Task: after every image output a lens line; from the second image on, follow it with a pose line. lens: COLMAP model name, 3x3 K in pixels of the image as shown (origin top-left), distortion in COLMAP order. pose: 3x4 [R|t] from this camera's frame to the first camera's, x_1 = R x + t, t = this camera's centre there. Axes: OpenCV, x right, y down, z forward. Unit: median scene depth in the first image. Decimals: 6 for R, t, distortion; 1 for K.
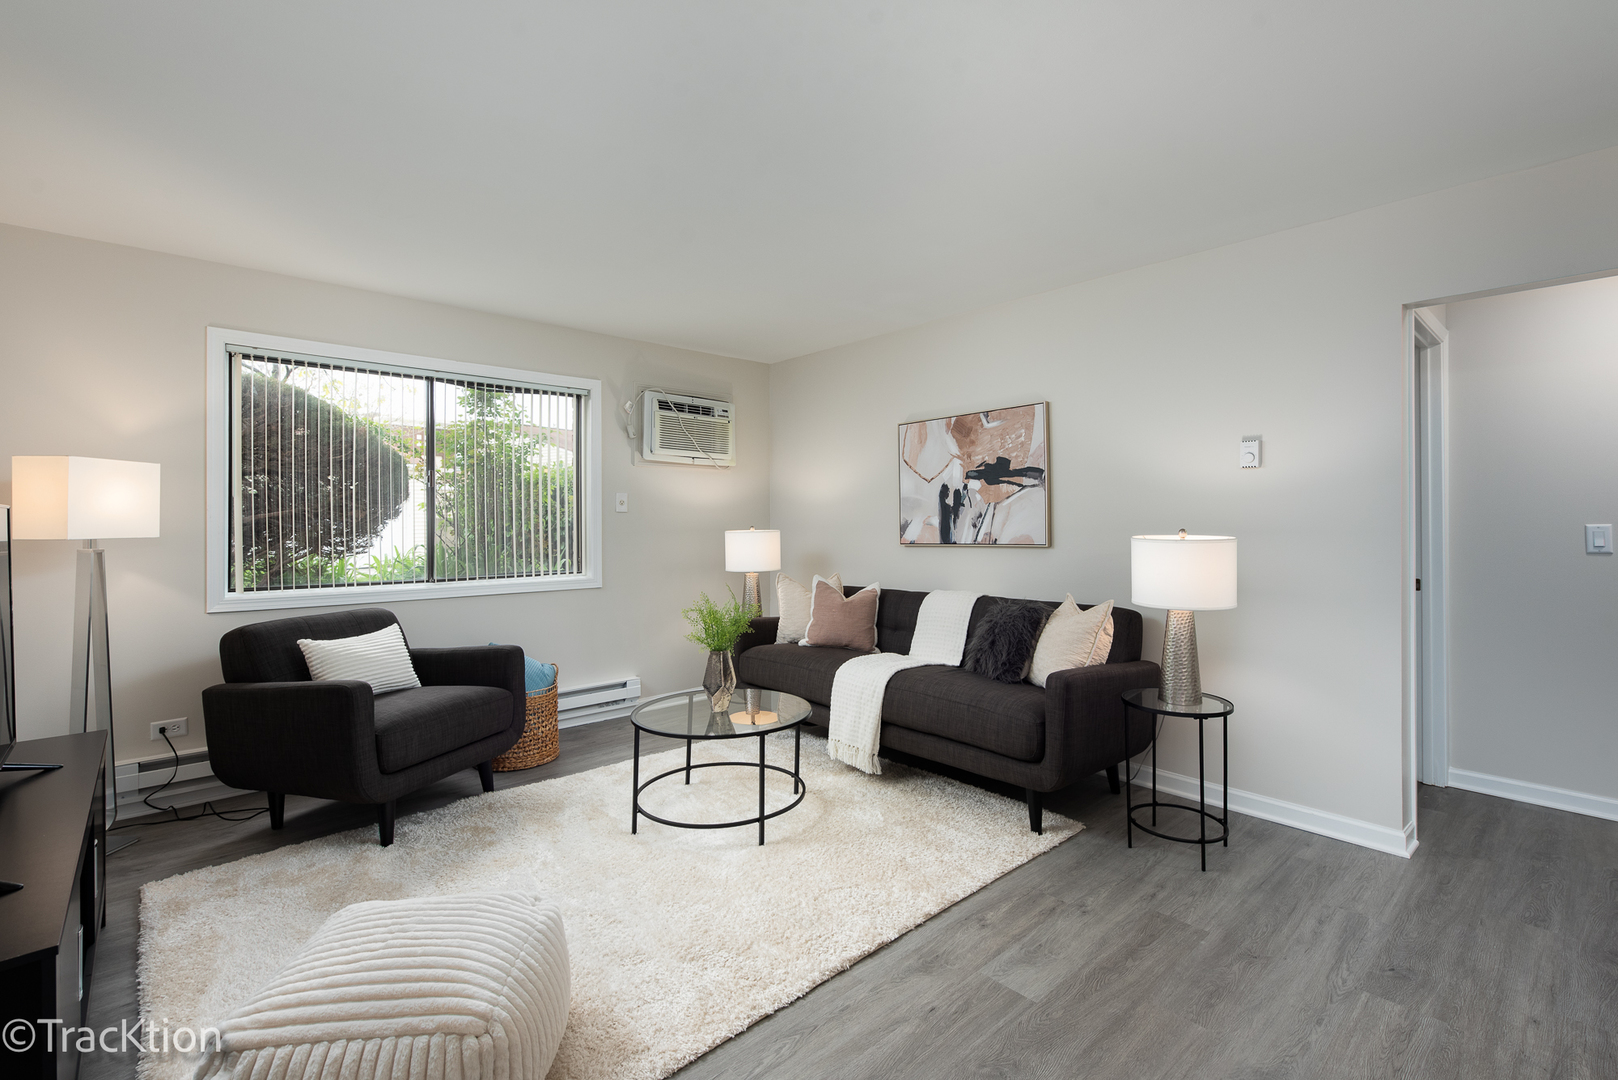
lens RADIAL K [[718.7, 0, 818.5], [0, 718.7, 518.6], [0, 0, 1]] dist [-0.002800, -0.000308]
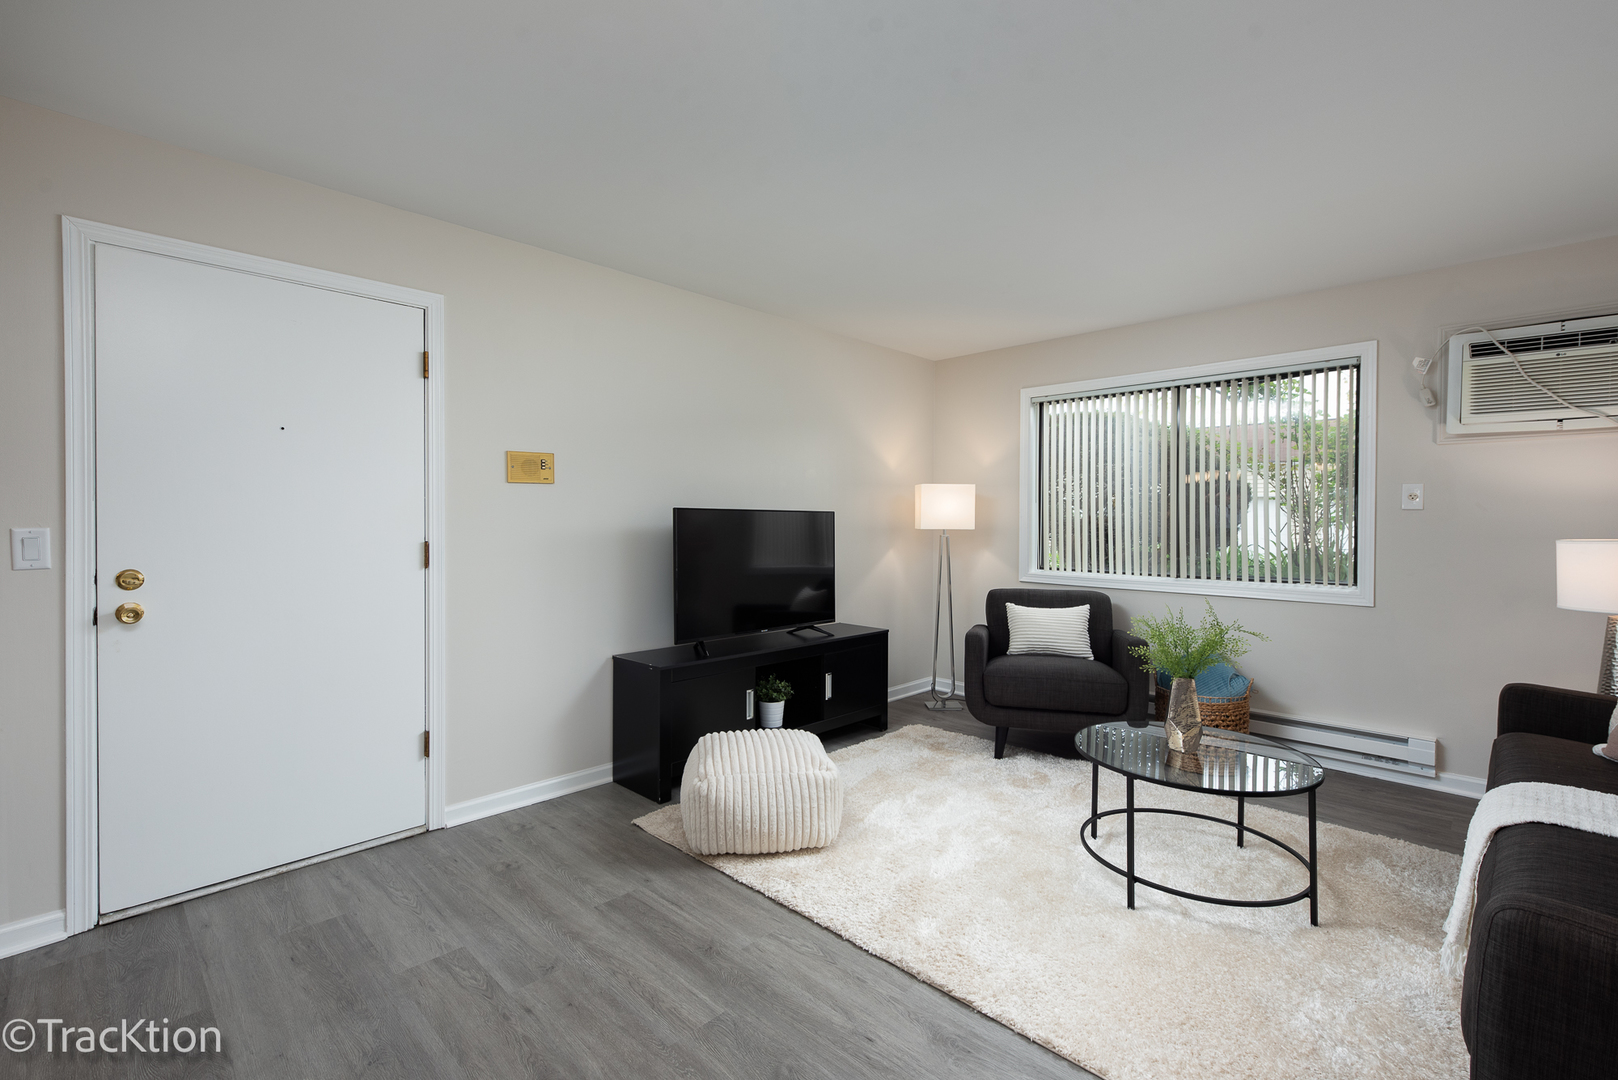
lens RADIAL K [[718.7, 0, 818.5], [0, 718.7, 518.6], [0, 0, 1]] dist [-0.002800, -0.000308]
pose [[0.055735, -0.001418, -0.998445, 0.596891], [-0.000885, 0.999999, -0.001469, 0.003159], [0.998445, 0.000966, 0.055734, 0.481853]]
